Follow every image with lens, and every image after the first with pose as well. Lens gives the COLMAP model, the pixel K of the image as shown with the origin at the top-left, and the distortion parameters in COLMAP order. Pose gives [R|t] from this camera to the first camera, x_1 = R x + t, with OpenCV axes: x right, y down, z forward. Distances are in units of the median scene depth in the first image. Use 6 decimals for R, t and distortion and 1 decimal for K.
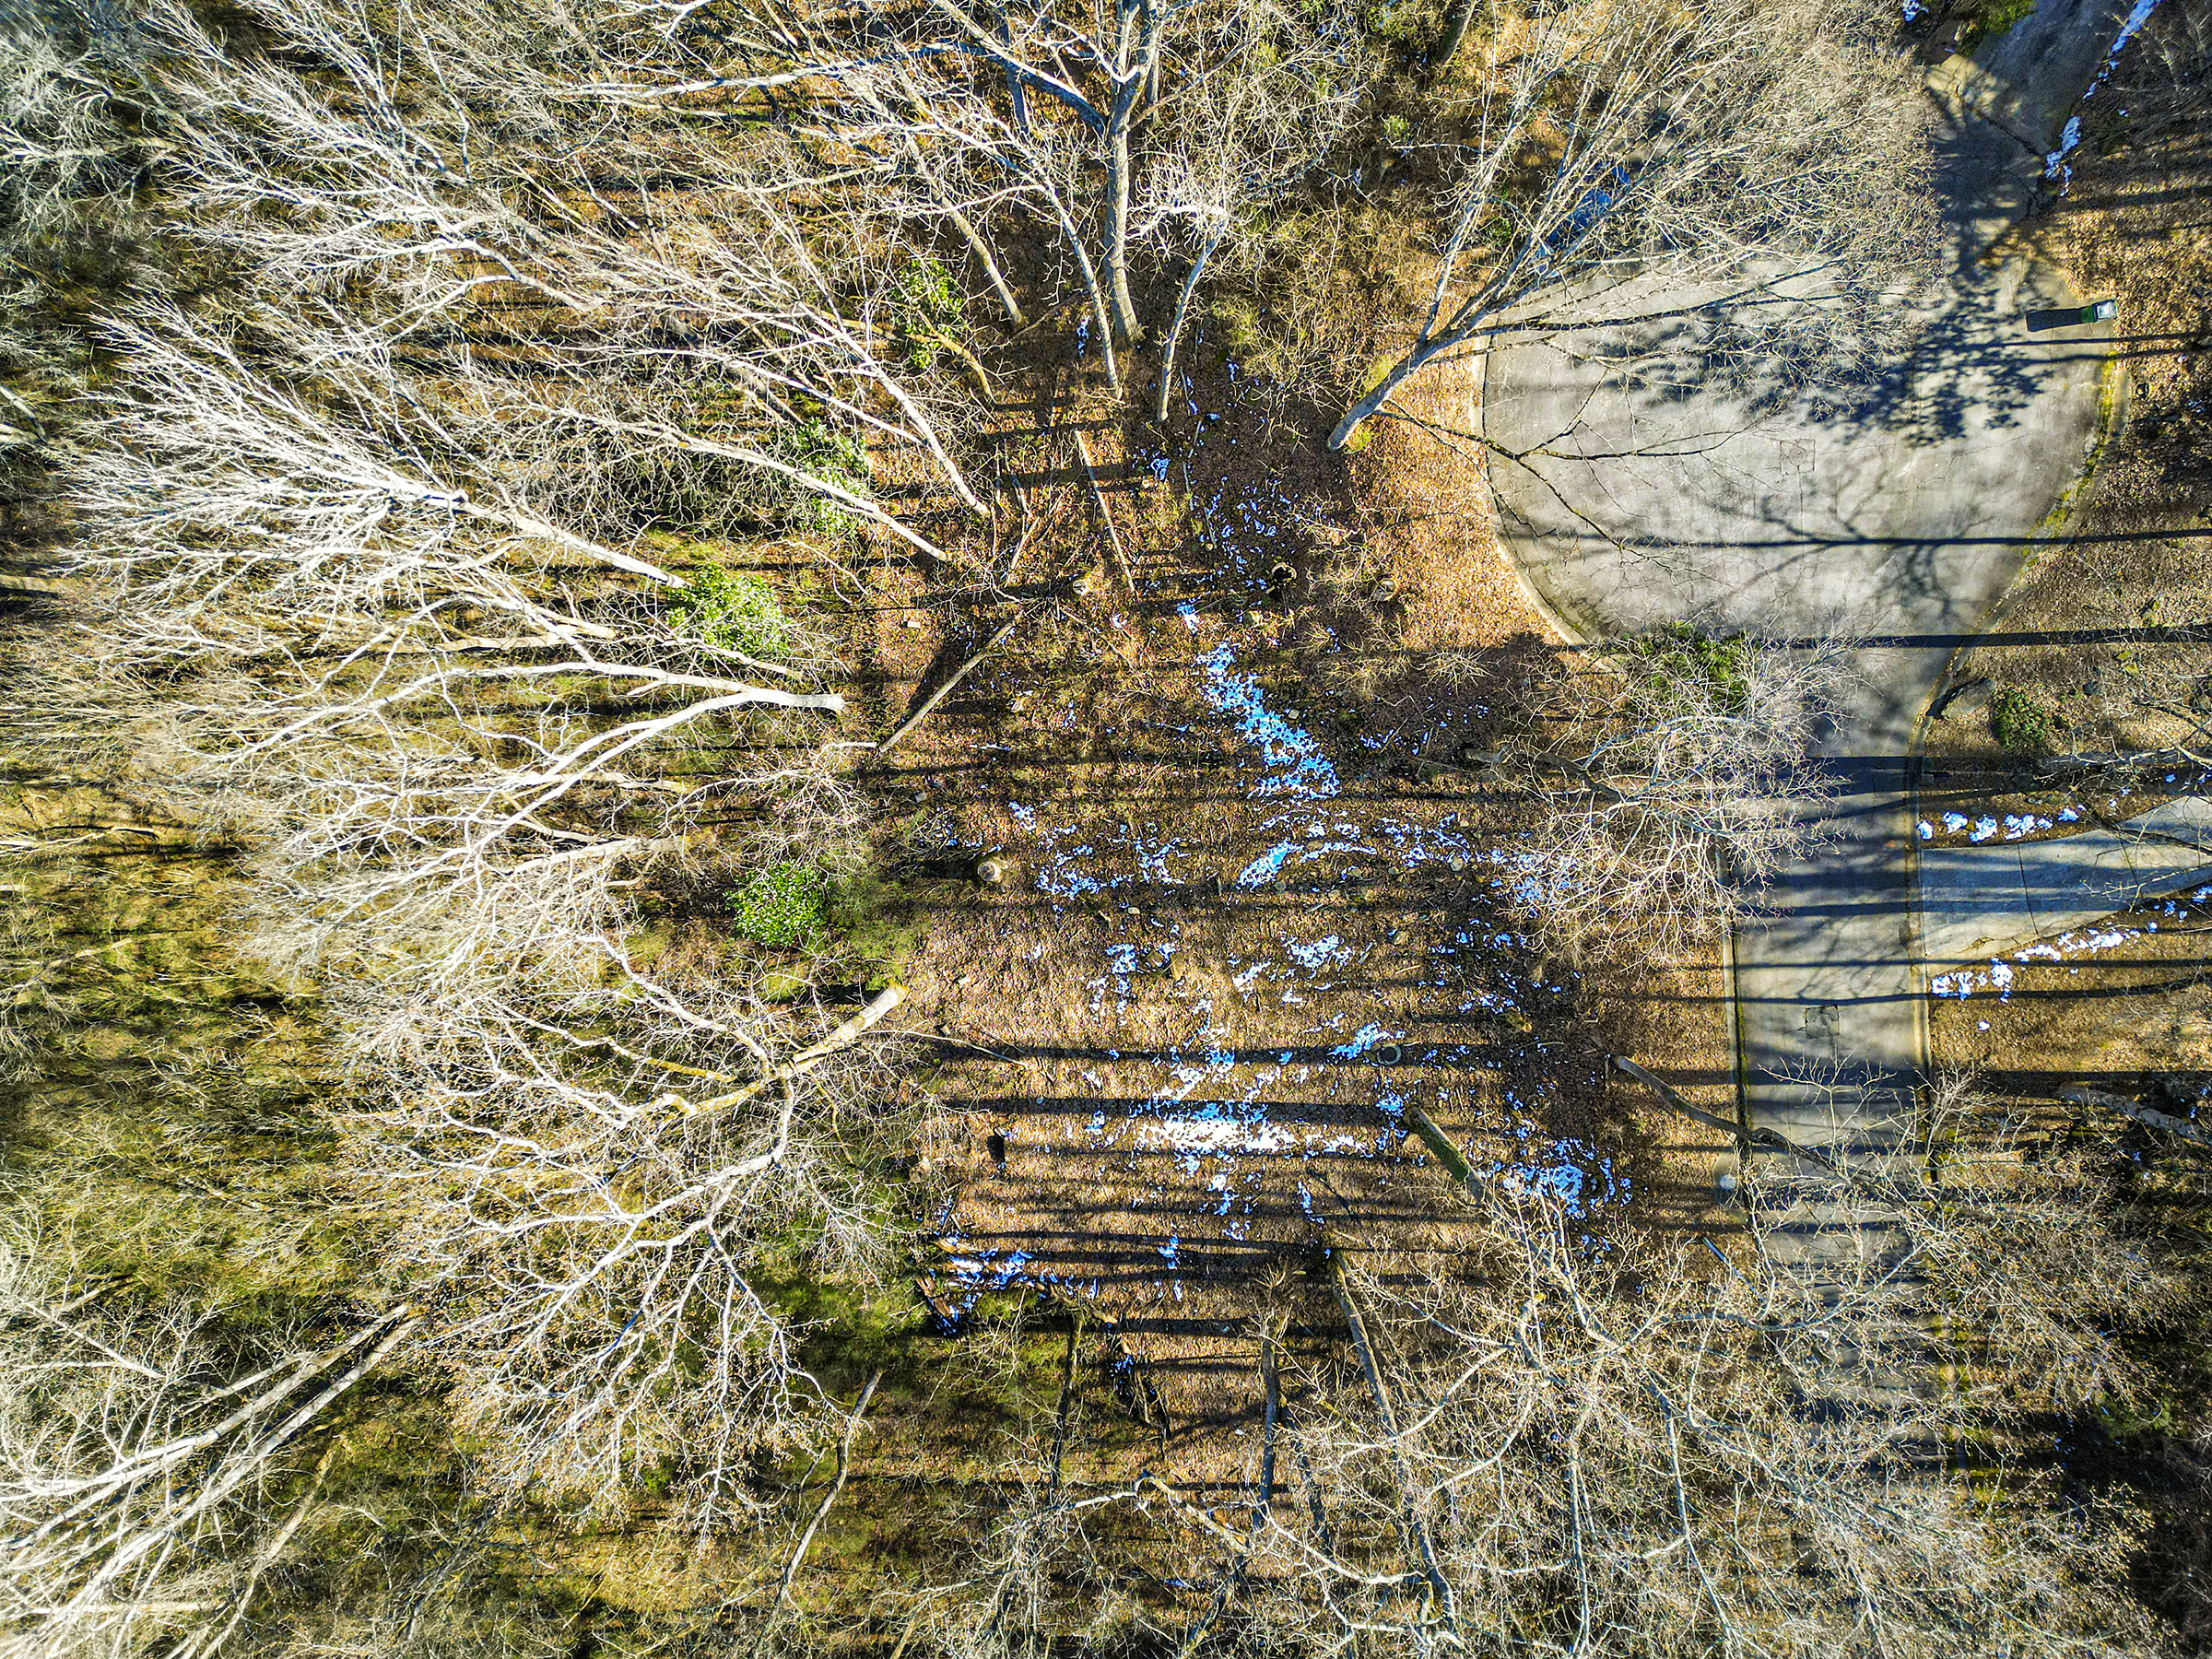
lens RADIAL K [[1576.1, 0, 1104.6], [0, 1576.1, 822.4], [0, 0, 1]] dist [0.074611, -0.060983]
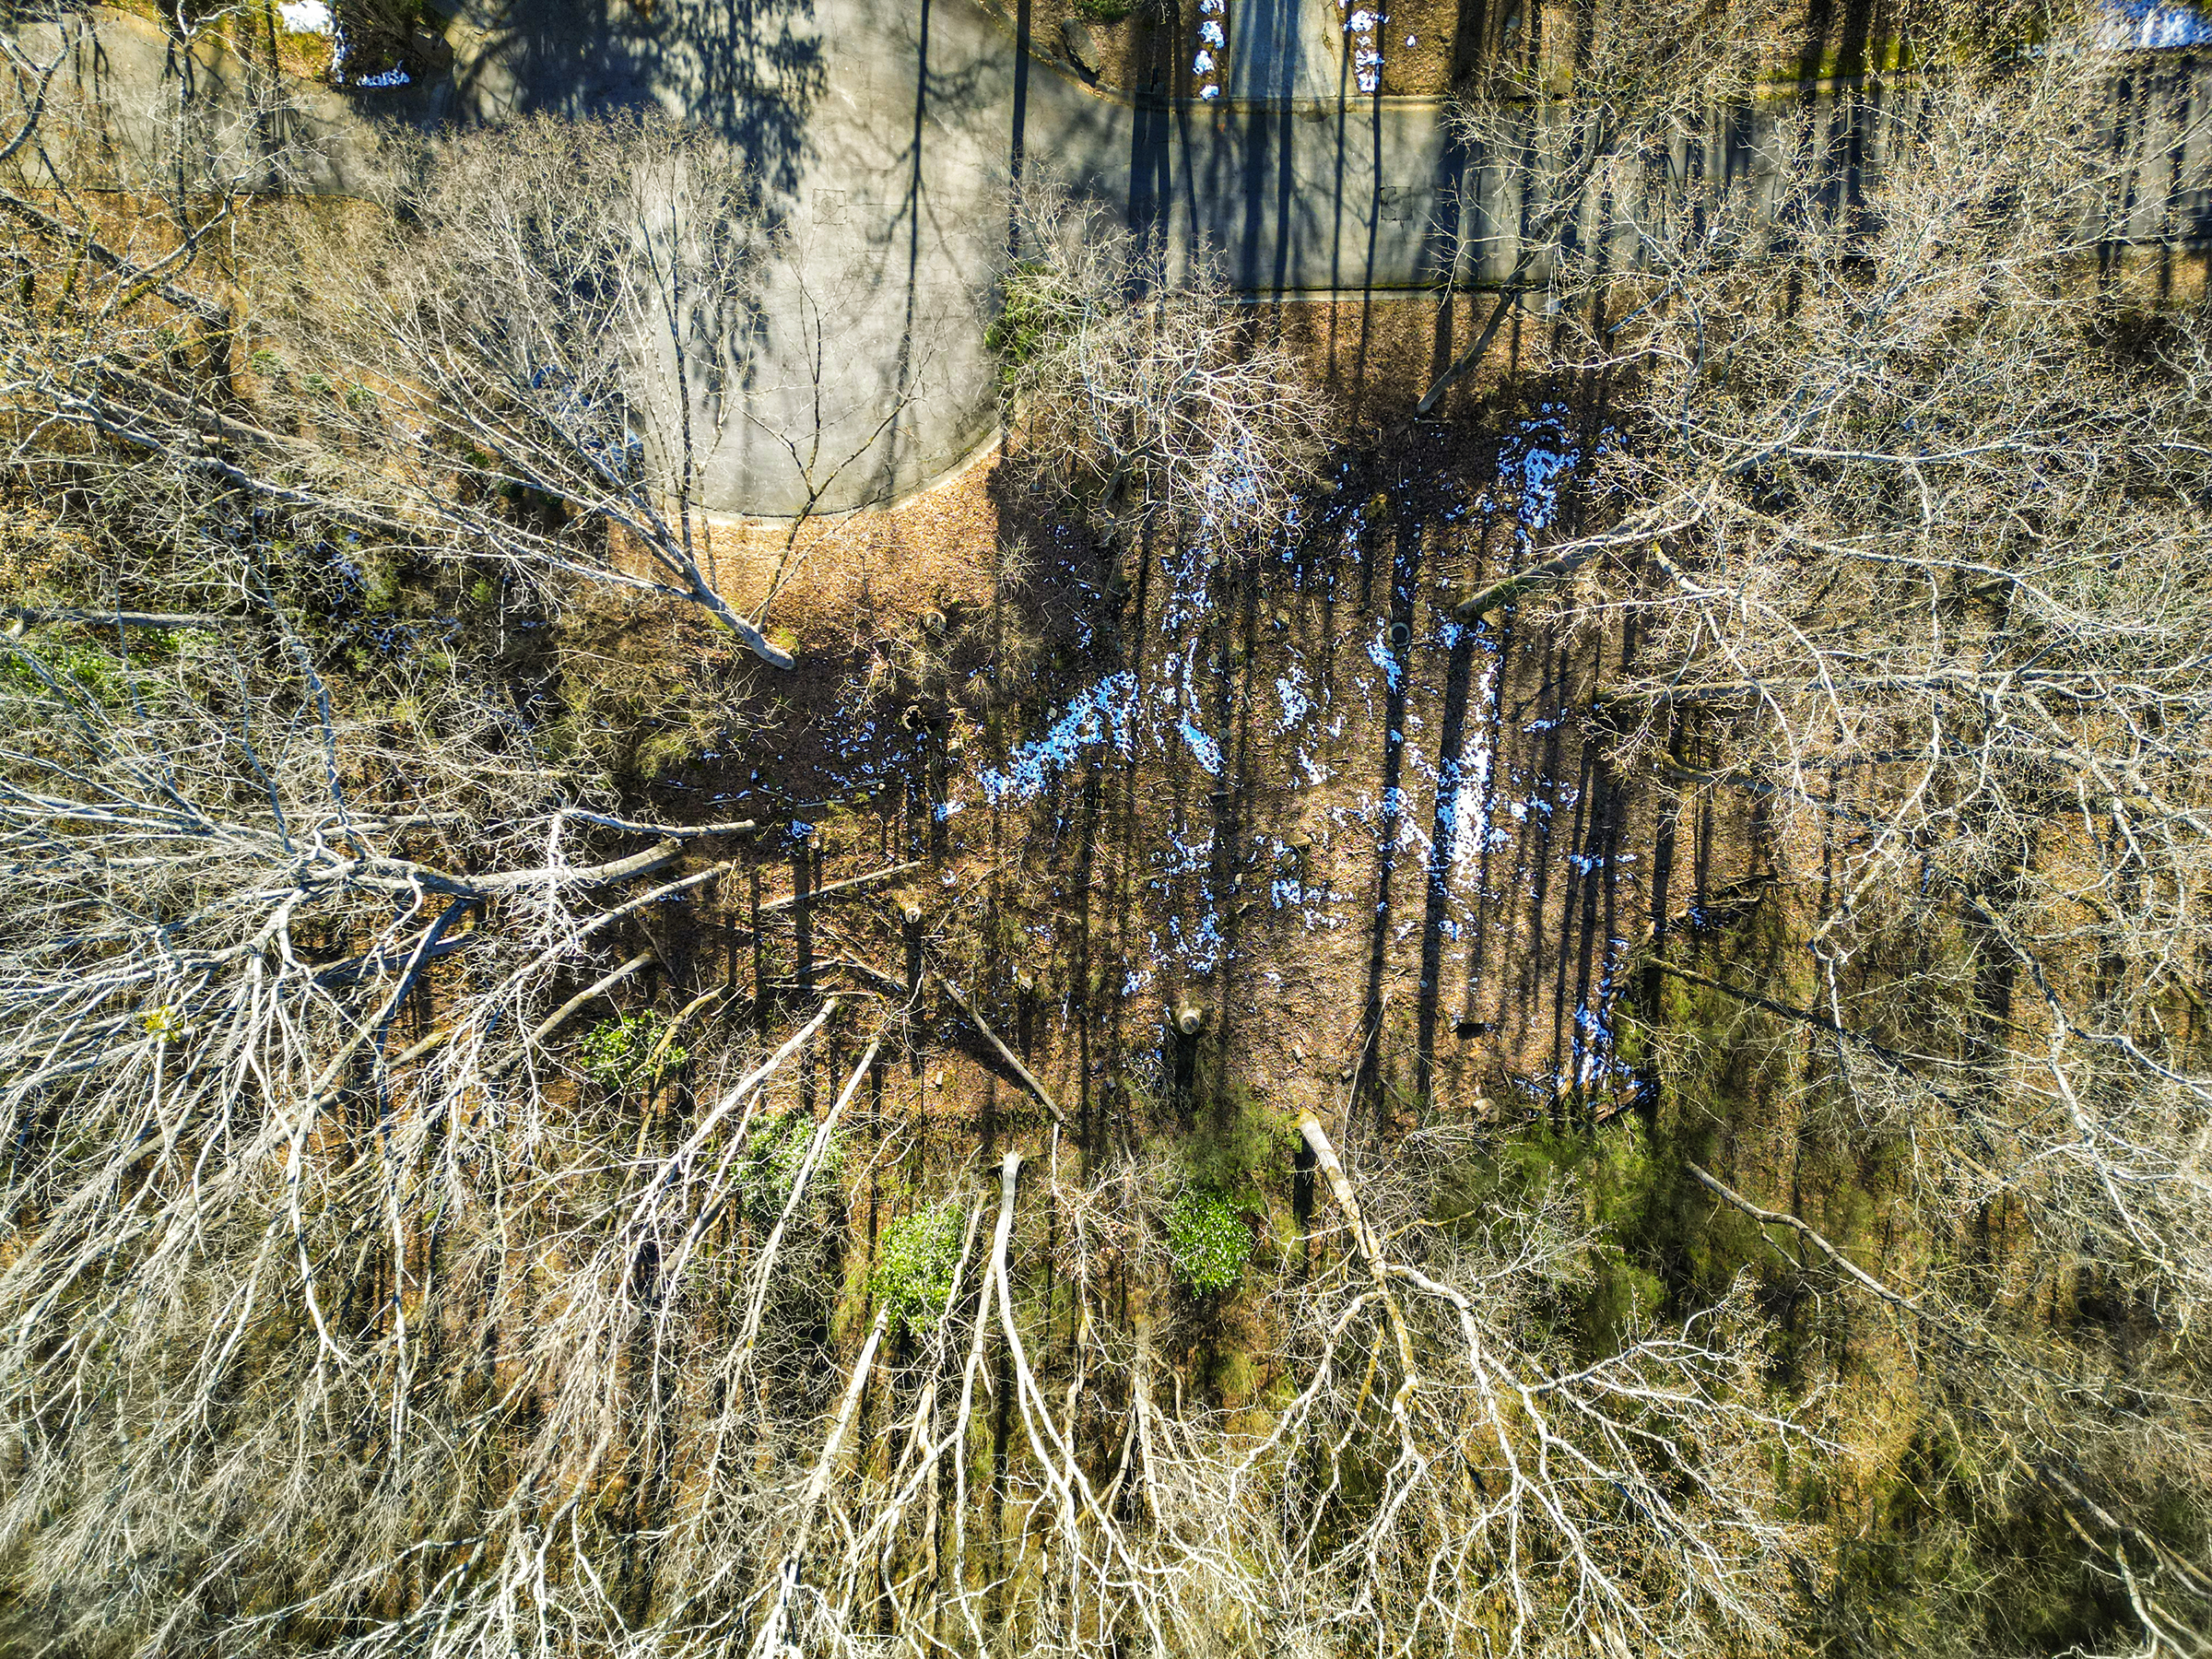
lens RADIAL K [[1576.1, 0, 1097.7], [0, 1576.1, 827.4], [0, 0, 1]] dist [0.074611, -0.060983]
pose [[0.063662, -0.997894, -0.012435, 0.063110], [0.997452, 0.064026, -0.031482, -0.003838], [0.032212, -0.010399, 0.999427, 0.000165]]
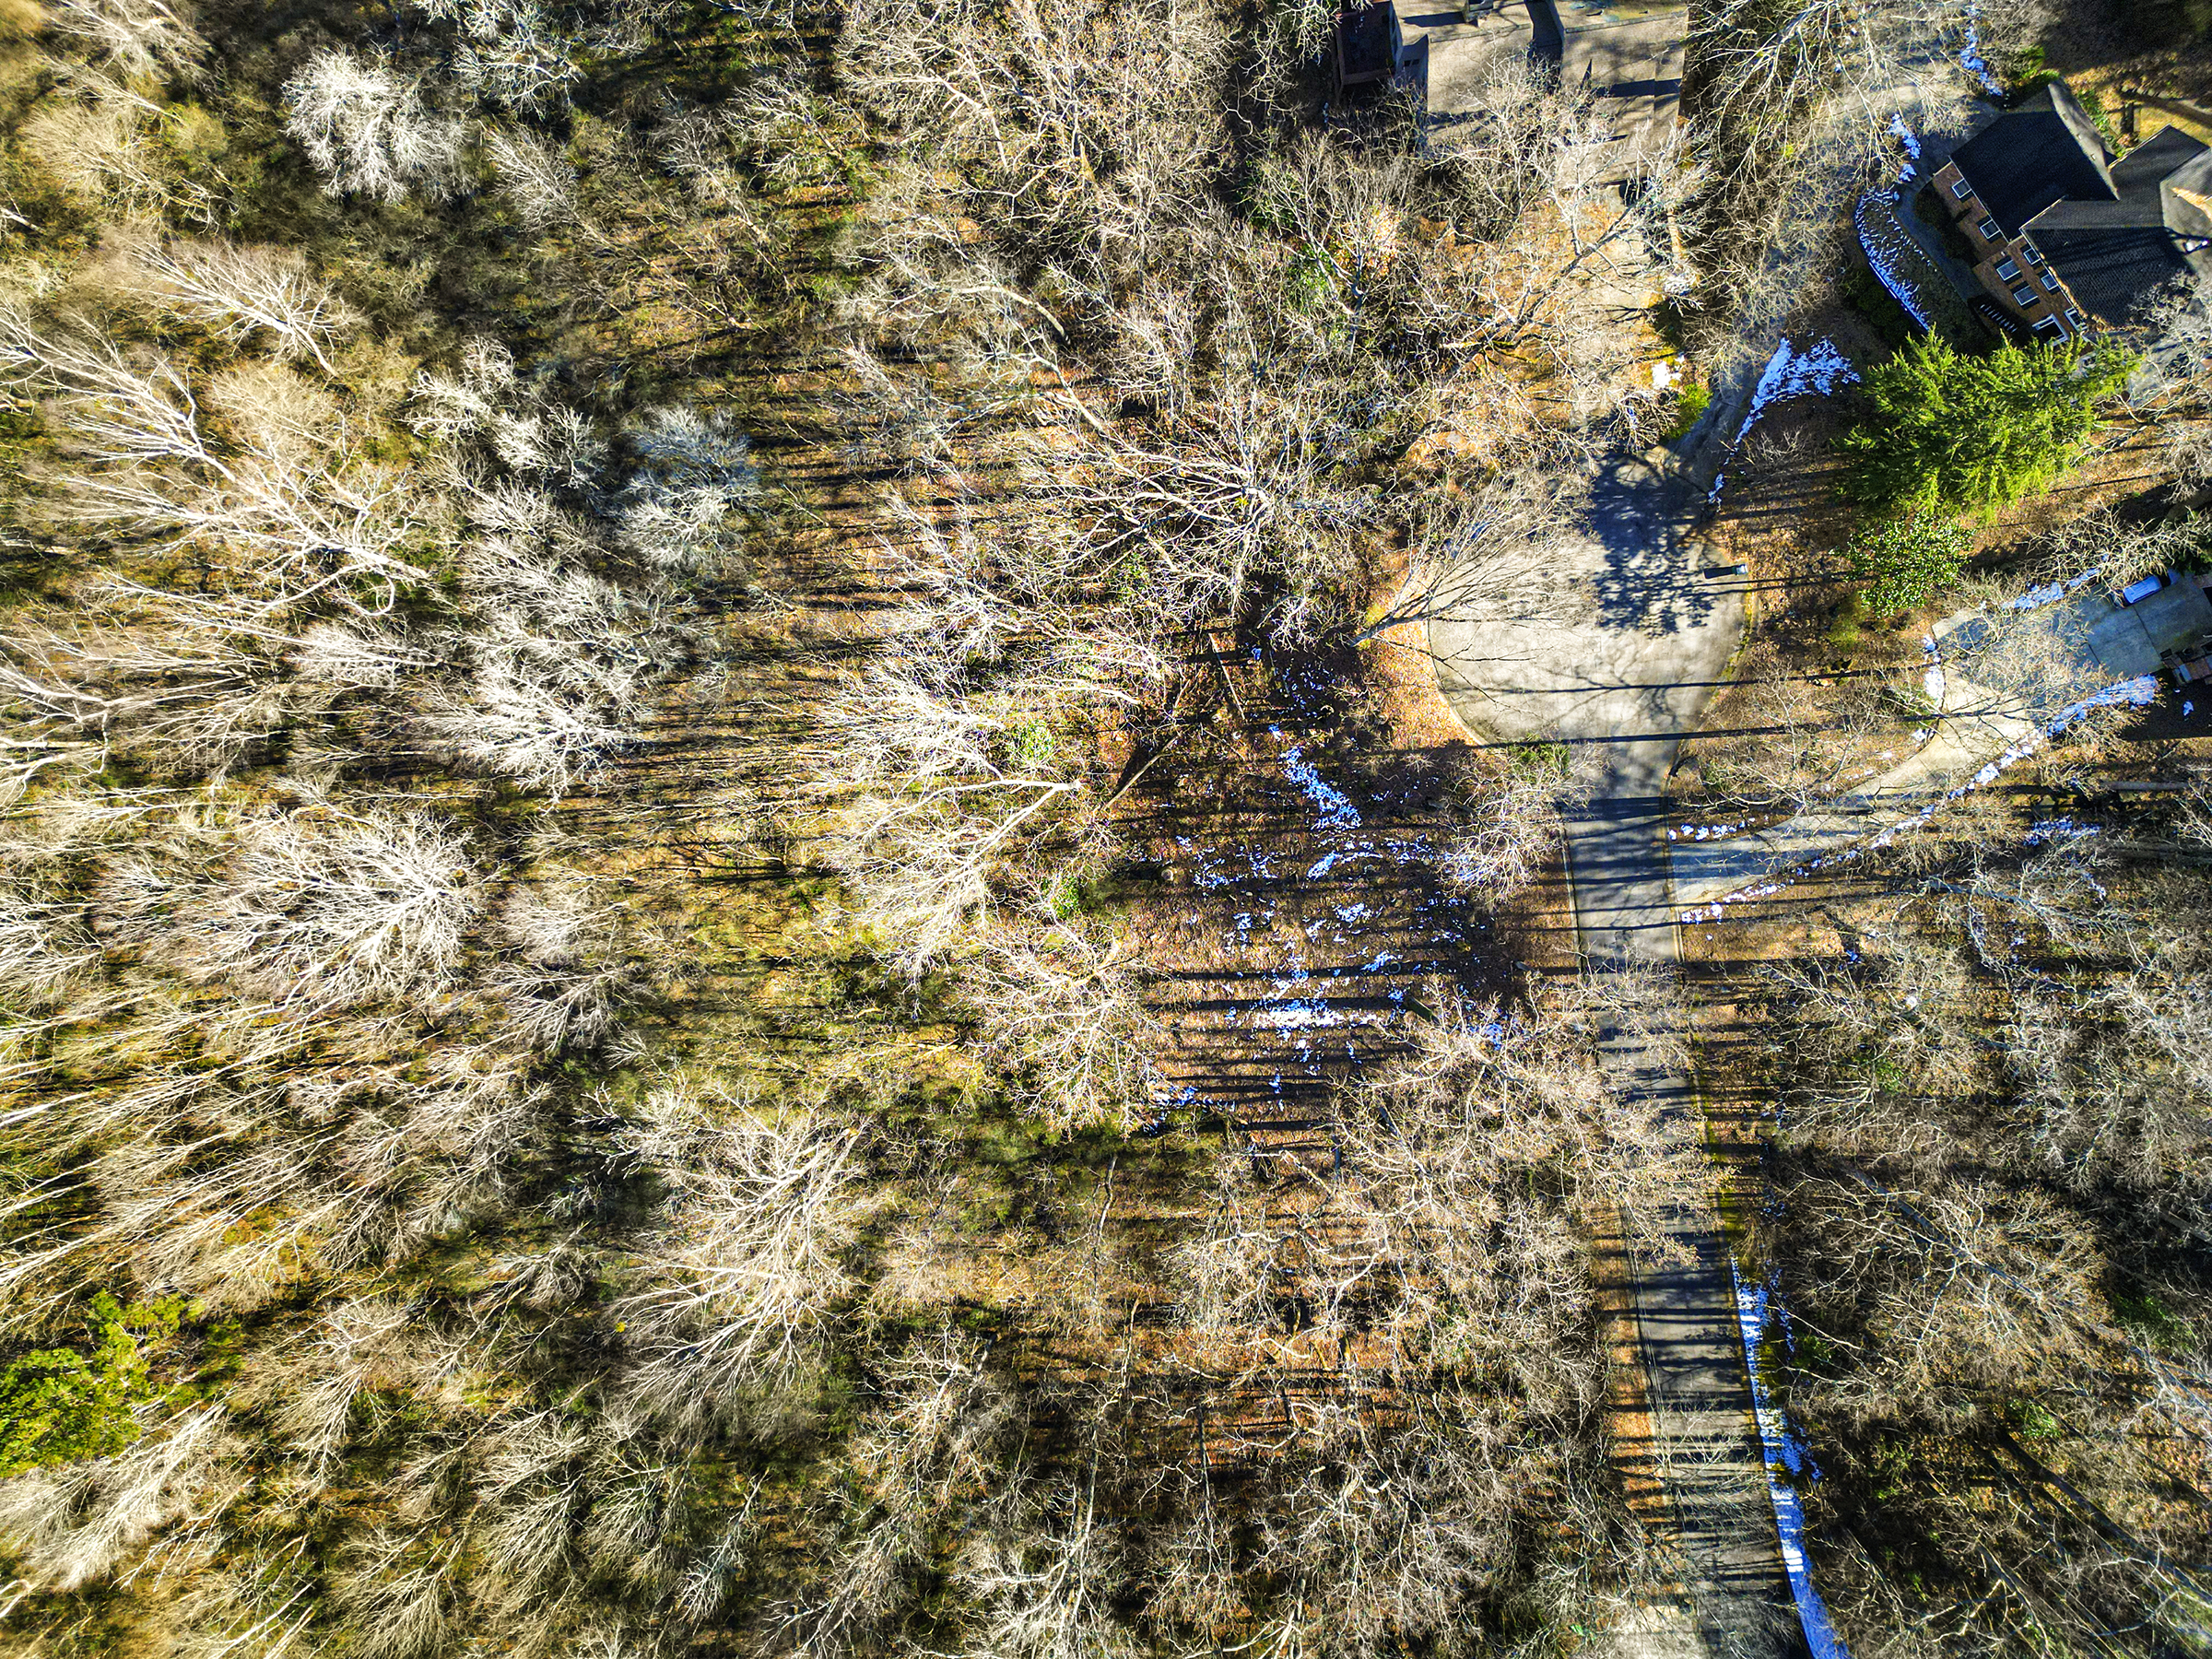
lens RADIAL K [[1576.1, 0, 1099.7], [0, 1576.1, 831.3], [0, 0, 1]] dist [0.074611, -0.060983]
pose [[0.999196, -0.036316, -0.016972, -0.129335], [0.036270, 0.999337, -0.003030, -0.018081], [0.017071, 0.002412, 0.999851, -0.875524]]
